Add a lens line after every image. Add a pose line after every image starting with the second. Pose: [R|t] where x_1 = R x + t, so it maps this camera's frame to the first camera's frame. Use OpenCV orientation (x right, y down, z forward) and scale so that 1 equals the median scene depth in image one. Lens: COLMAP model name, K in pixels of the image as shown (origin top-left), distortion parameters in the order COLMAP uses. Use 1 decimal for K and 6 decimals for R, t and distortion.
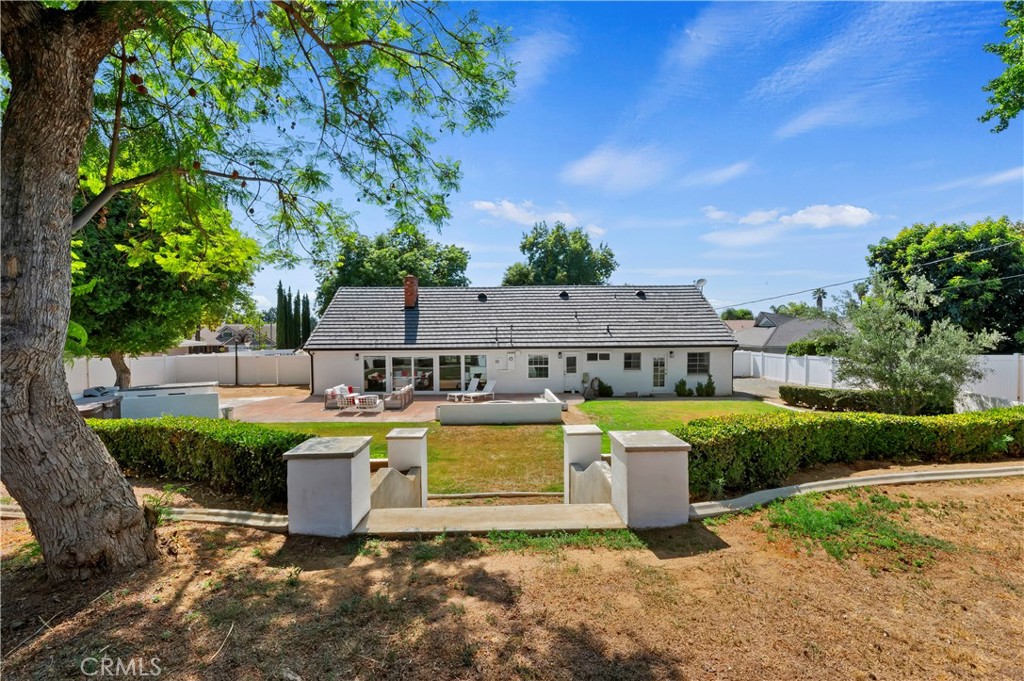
lens RADIAL K [[429.4, 0, 512.0], [0, 429.4, 340.5], [0, 0, 1]] dist [-0.003095, -0.000490]
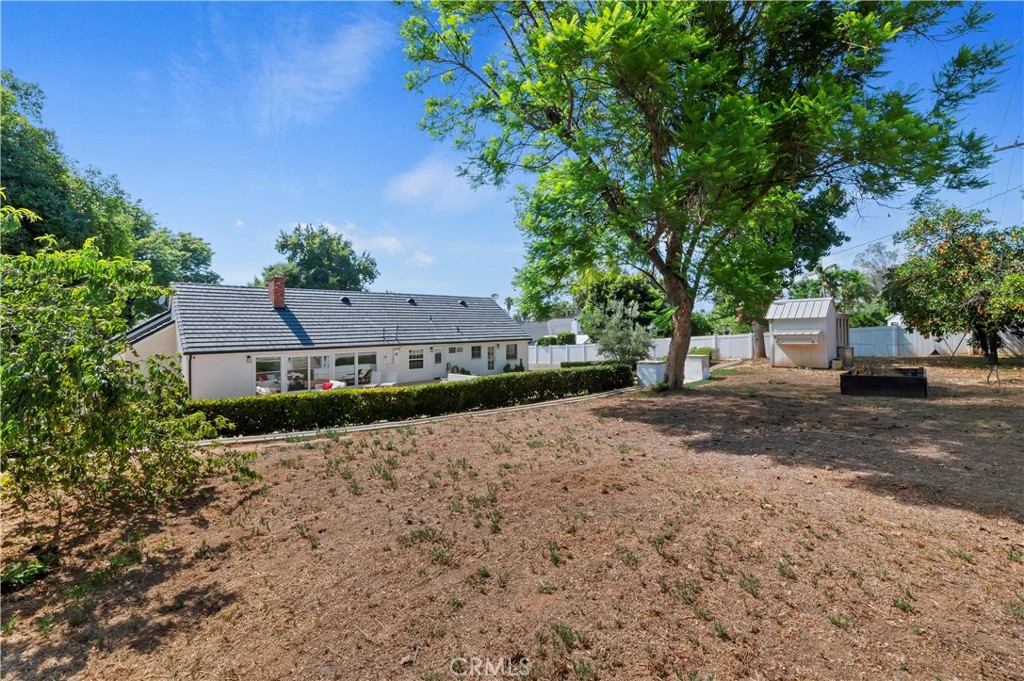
lens RADIAL K [[429.4, 0, 512.0], [0, 429.4, 340.5], [0, 0, 1]] dist [-0.003095, -0.000490]
pose [[0.747883, -0.021851, 0.663471, -0.547290], [0.028620, 0.999590, 0.000660, 0.012860], [-0.663214, 0.018495, 0.748202, -0.108394]]
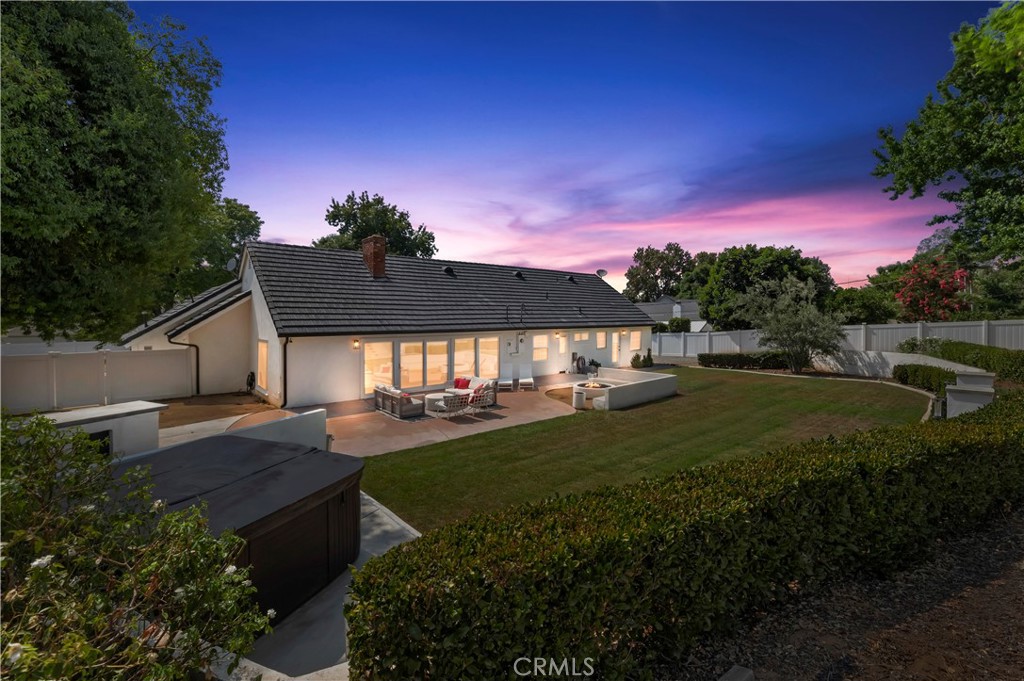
lens RADIAL K [[441.7, 0, 512.7], [0, 441.7, 325.0], [0, 0, 1]] dist [-0.002548, -0.000343]
pose [[0.771811, -0.005675, 0.635826, -0.611893], [0.014141, 0.999866, -0.008241, 0.016341], [-0.635695, 0.015352, 0.771788, 0.274141]]
